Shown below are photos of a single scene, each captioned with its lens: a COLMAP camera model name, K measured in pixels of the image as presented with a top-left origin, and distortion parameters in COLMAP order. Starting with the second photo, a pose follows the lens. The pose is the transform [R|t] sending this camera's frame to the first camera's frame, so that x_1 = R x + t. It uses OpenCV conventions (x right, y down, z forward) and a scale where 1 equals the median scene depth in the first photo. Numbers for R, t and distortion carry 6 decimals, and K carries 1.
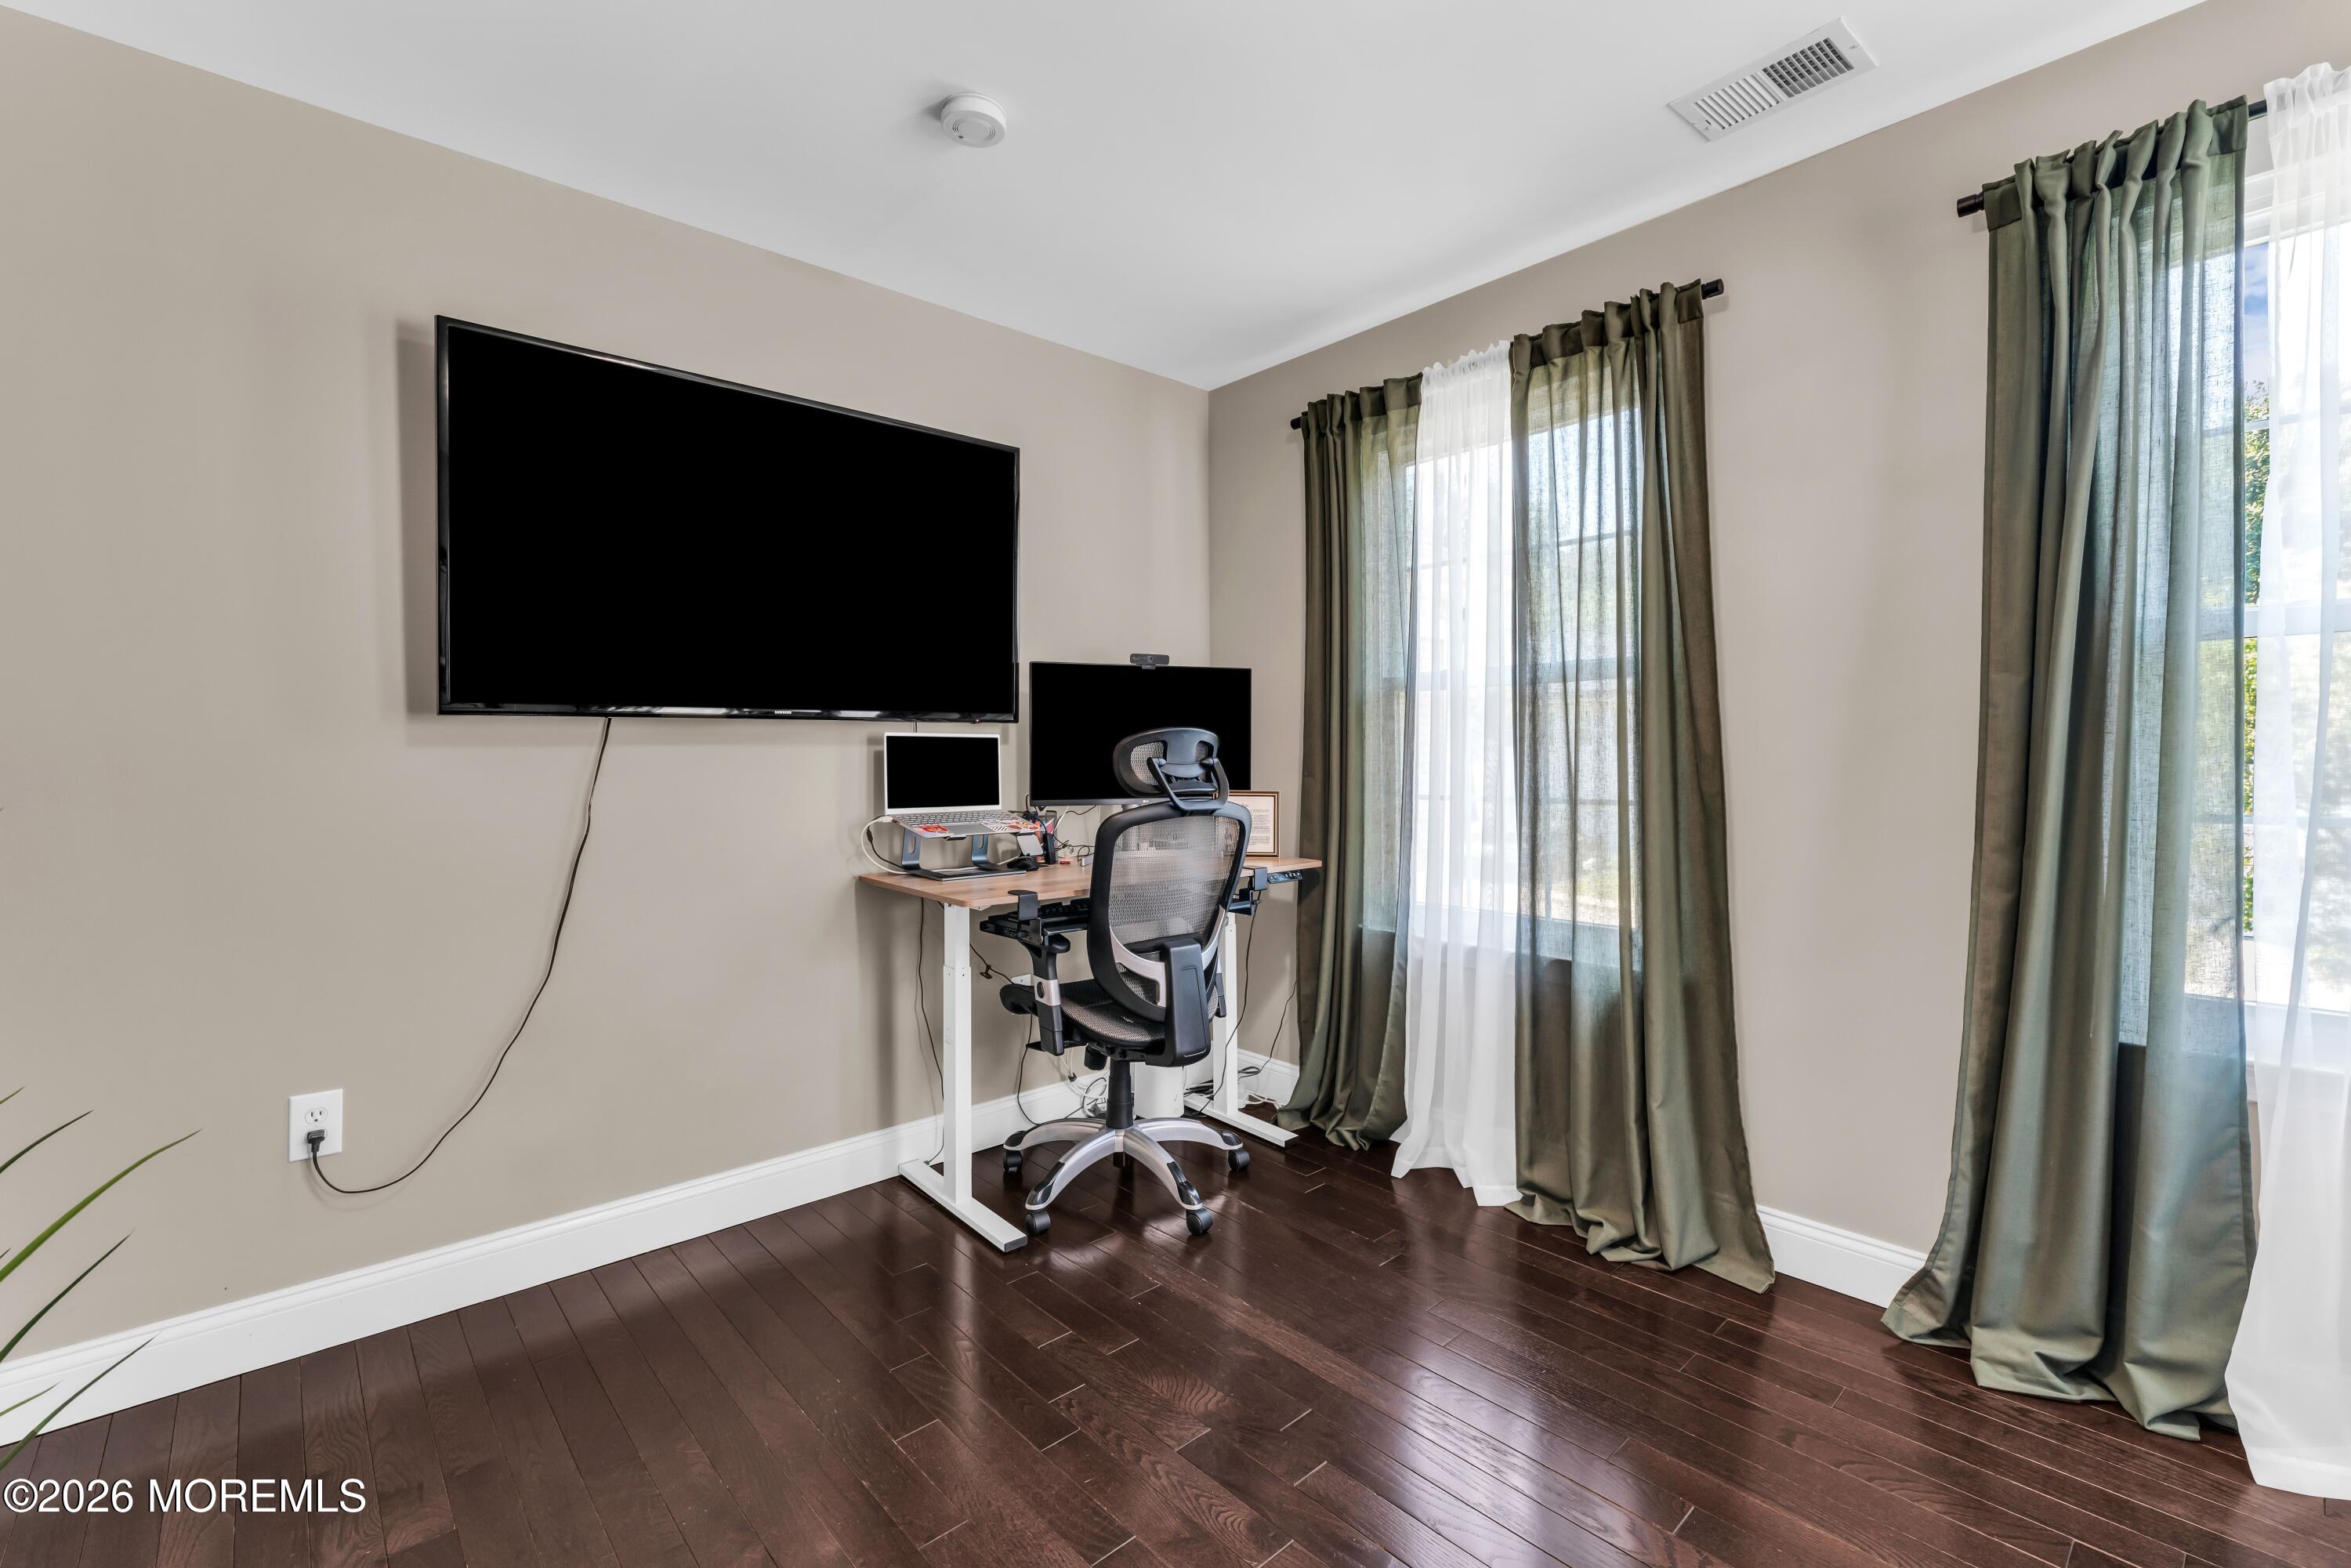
lens RADIAL K [[1027.3, 0, 1179.8], [0, 1027.3, 748.0], [0, 0, 1]] dist [0.026389, -0.000076]
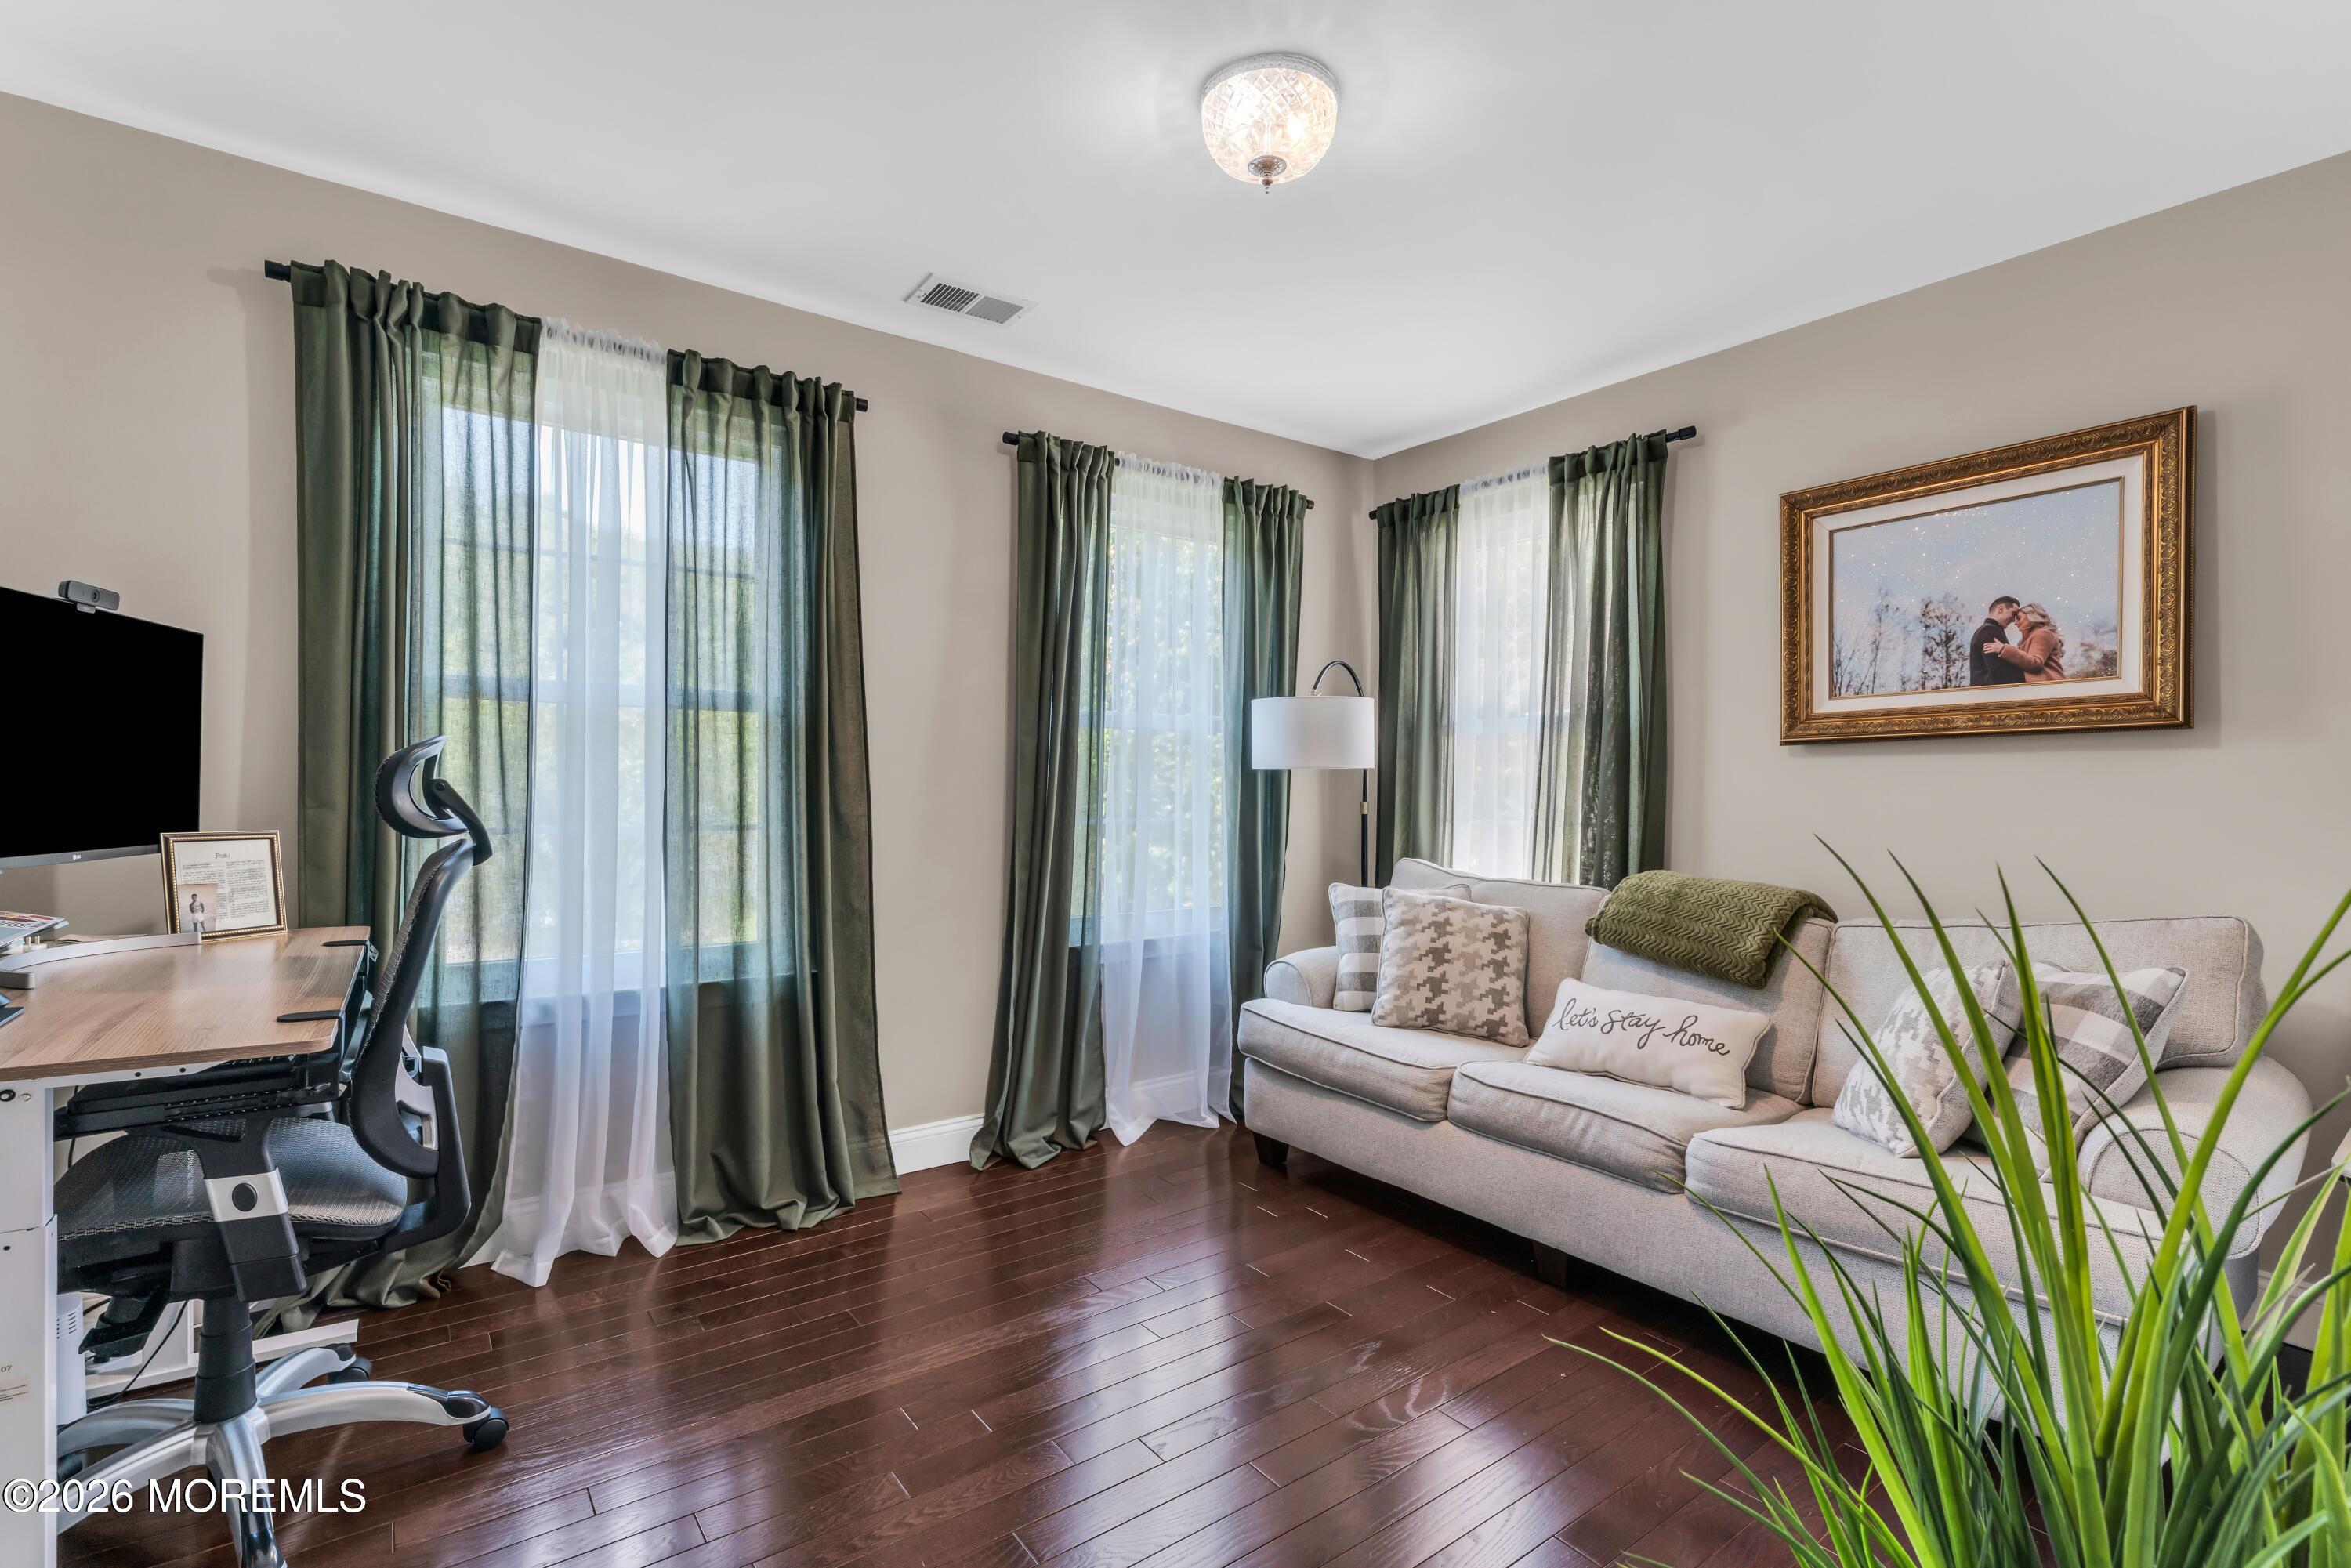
lens RADIAL K [[1094.9, 0, 1176.4], [0, 1094.9, 798.6], [0, 0, 1]] dist [-0.000033, -0.000066]
pose [[0.089846, -0.000397, 0.995956, -0.729050], [-0.011570, 0.999932, 0.001442, 0.017767], [-0.995888, -0.011653, 0.089835, 0.497320]]
